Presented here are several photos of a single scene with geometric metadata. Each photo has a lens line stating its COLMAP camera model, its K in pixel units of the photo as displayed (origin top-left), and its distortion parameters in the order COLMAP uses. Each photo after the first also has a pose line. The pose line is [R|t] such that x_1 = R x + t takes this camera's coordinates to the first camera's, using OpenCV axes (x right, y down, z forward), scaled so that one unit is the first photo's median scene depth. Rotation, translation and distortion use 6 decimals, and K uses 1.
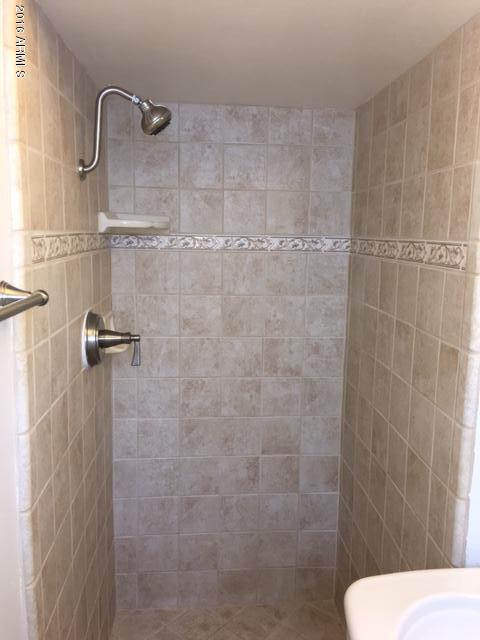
lens RADIAL K [[549.7, 0, 249.3], [0, 549.7, 319.2], [0, 0, 1]] dist [0.085629, -0.118208]
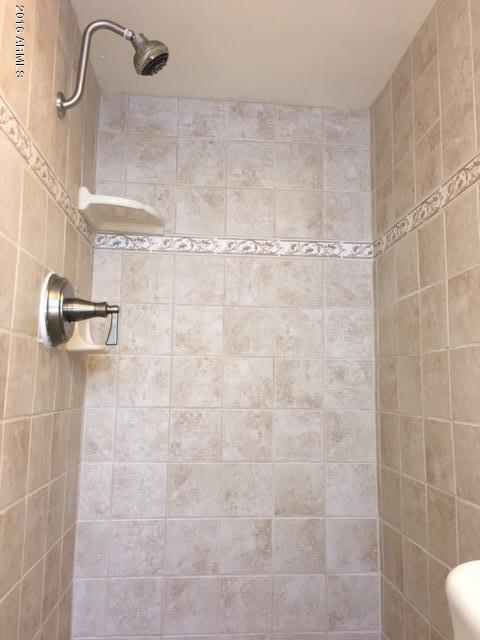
lens RADIAL K [[549.7, 0, 249.3], [0, 549.7, 319.2], [0, 0, 1]] dist [0.085629, -0.118208]
pose [[0.999973, -0.006797, 0.002797, -0.013352], [0.007312, 0.958868, -0.283758, 0.210207], [-0.000753, 0.283771, 0.958892, 0.202468]]
